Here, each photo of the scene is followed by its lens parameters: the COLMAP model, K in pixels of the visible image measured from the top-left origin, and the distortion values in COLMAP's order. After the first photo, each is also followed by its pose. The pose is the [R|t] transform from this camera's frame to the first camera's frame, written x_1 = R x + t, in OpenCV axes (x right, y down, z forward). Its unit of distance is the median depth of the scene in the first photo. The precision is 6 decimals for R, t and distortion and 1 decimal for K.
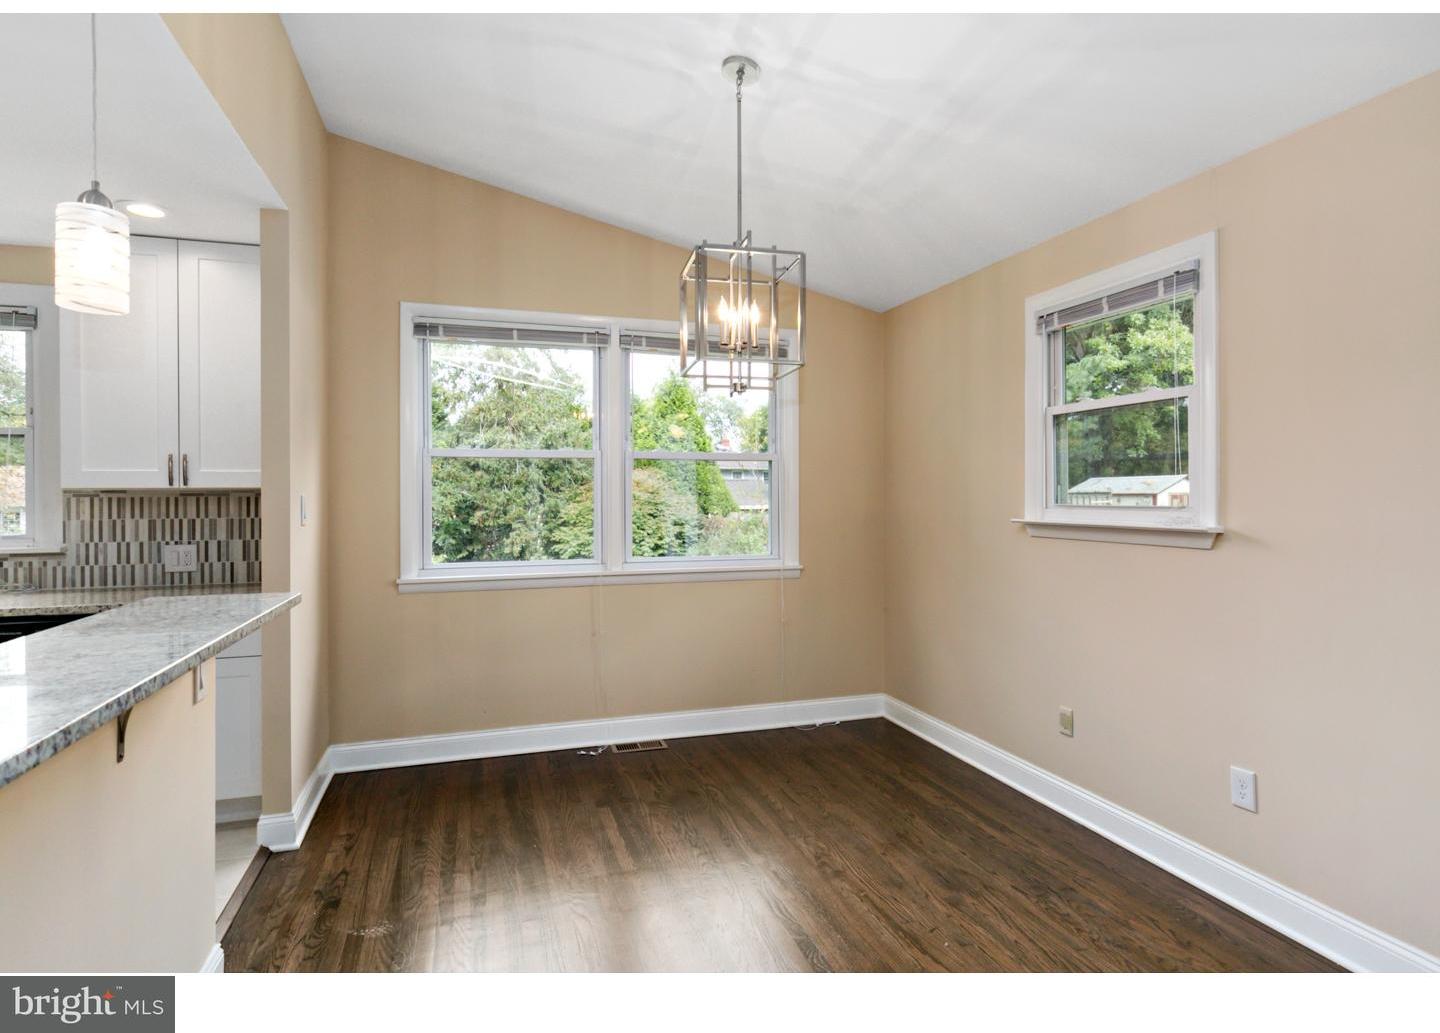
lens RADIAL K [[778.6, 0, 703.3], [0, 778.6, 492.0], [0, 0, 1]] dist [-0.015575, -0.001311]
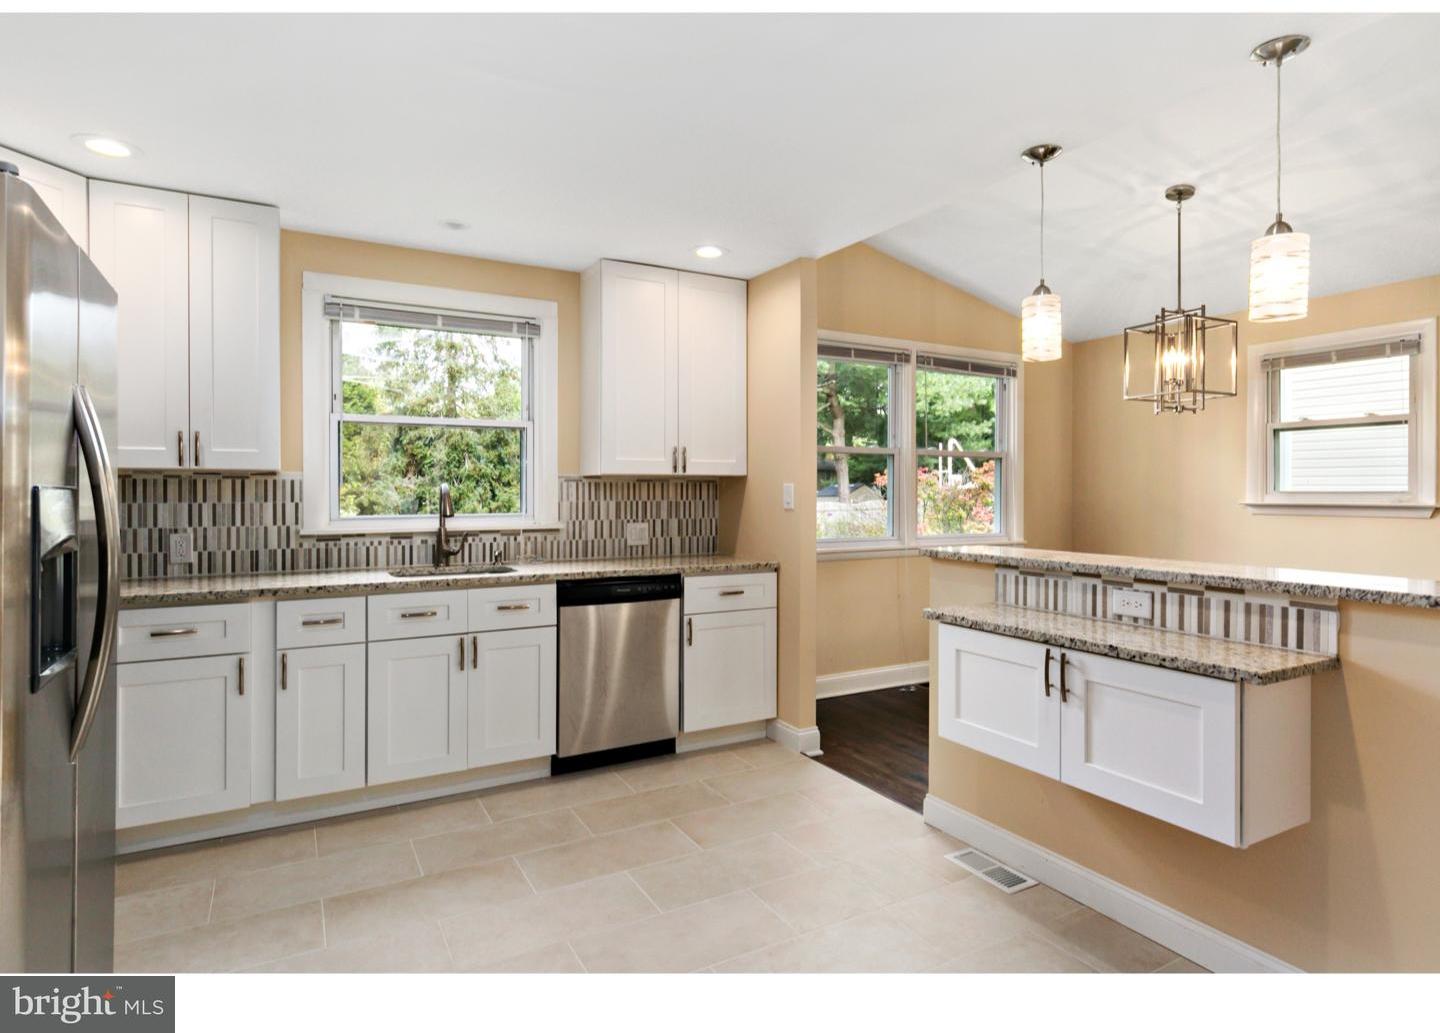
lens RADIAL K [[778.6, 0, 718.9], [0, 778.6, 491.9], [0, 0, 1]] dist [-0.015575, -0.001311]
pose [[0.984207, 0.004956, 0.176950, -0.775669], [-0.006468, 0.999947, 0.007965, 0.010793], [-0.176901, -0.008983, 0.984188, -0.208224]]
